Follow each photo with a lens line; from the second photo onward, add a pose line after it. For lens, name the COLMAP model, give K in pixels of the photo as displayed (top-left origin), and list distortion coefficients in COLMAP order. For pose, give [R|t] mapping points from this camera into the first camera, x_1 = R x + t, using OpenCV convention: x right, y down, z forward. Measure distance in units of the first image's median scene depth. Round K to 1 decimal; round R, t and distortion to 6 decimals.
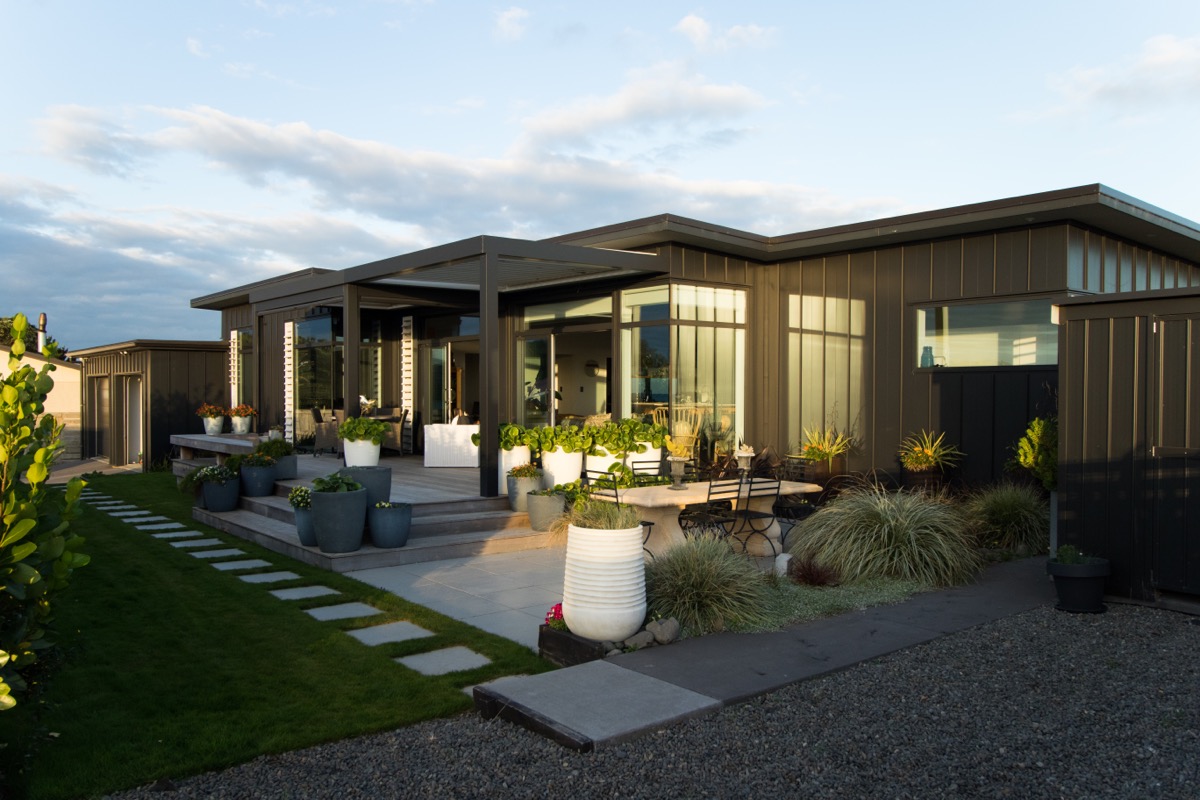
lens RADIAL K [[941.7, 0, 607.9], [0, 941.7, 414.4], [0, 0, 1]] dist [0.015442, -0.004438]
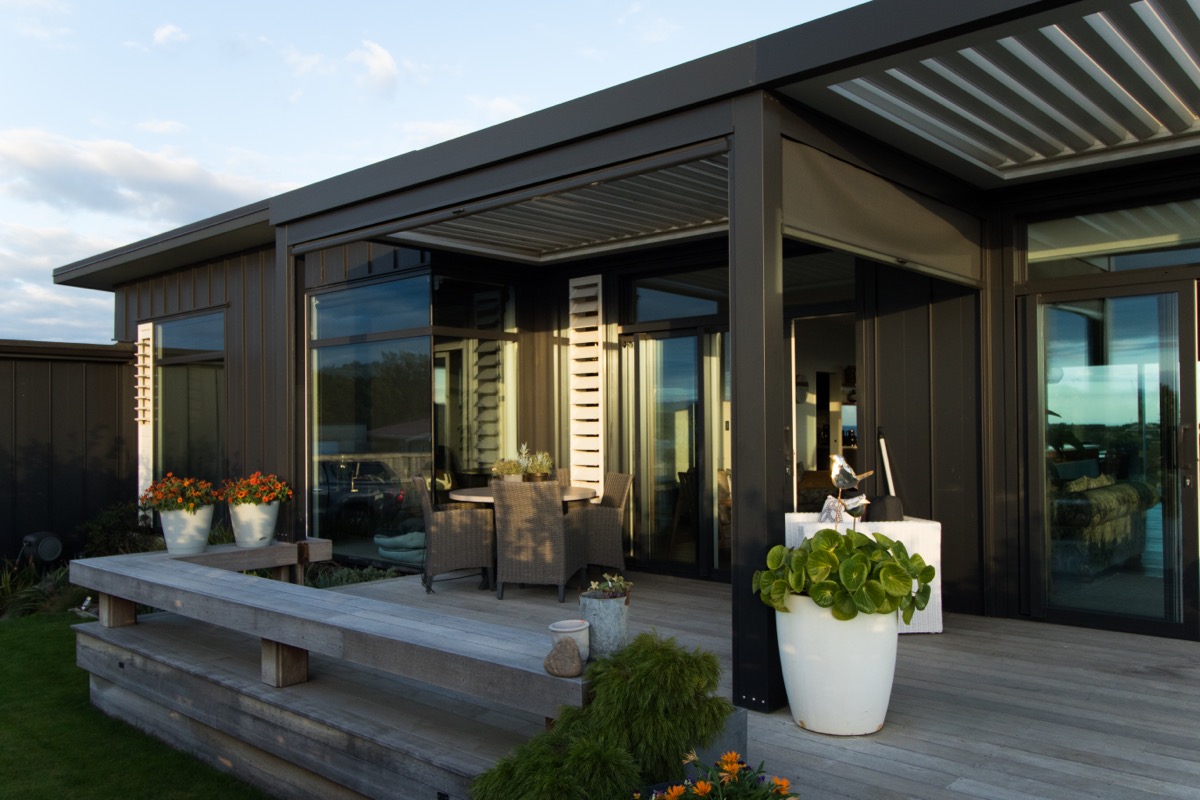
lens RADIAL K [[941.7, 0, 607.9], [0, 941.7, 414.4], [0, 0, 1]] dist [0.015442, -0.004438]
pose [[0.985839, -0.009626, 0.167417, -0.321799], [0.015643, 0.999277, -0.034660, -0.019951], [-0.166962, 0.036788, 0.985277, 0.605415]]
